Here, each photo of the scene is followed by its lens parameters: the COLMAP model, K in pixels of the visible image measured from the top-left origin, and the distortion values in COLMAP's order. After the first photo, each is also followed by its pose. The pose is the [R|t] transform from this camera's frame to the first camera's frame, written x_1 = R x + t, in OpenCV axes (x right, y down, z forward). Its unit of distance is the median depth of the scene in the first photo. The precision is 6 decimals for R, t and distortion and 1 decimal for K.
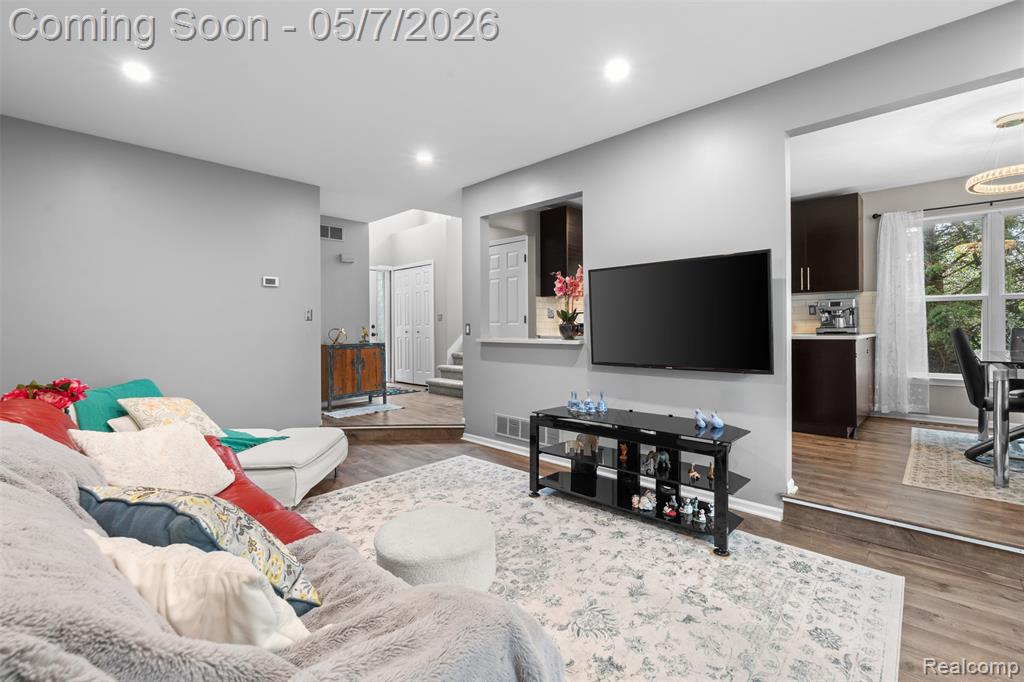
lens RADIAL K [[451.9, 0, 505.9], [0, 451.9, 330.5], [0, 0, 1]] dist [0.002012, 0.001336]
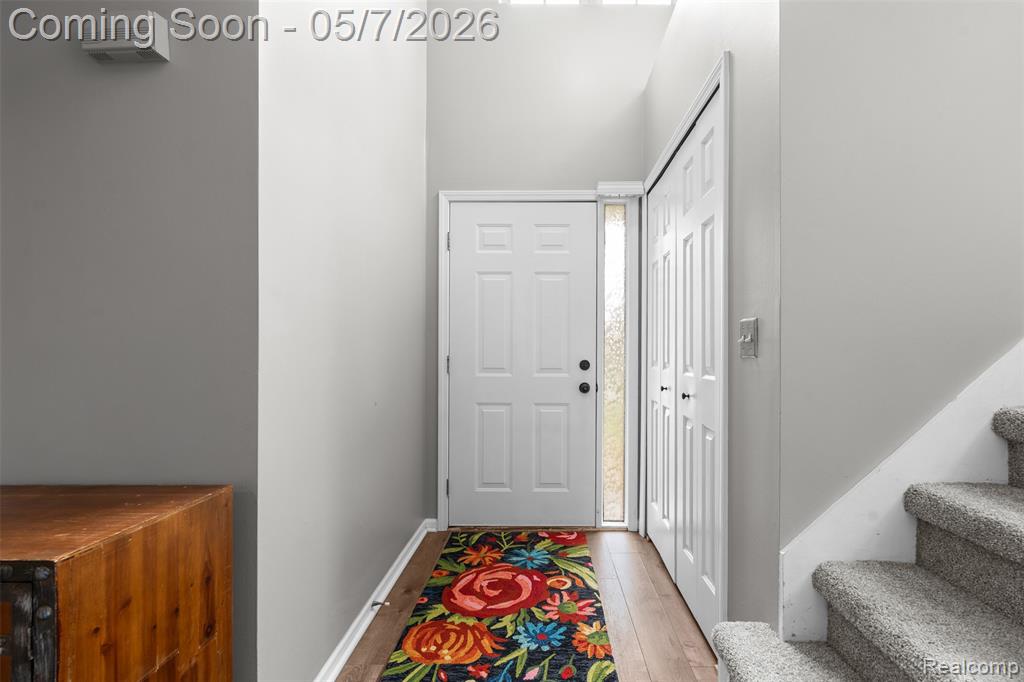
lens RADIAL K [[475.2, 0, 512.9], [0, 475.2, 348.7], [0, 0, 1]] dist [0.000088, -0.000007]
pose [[0.696533, 0.005796, -0.717502, -0.132964], [-0.007714, 0.999970, 0.000588, -0.038156], [0.717484, 0.005125, 0.696557, 1.300449]]
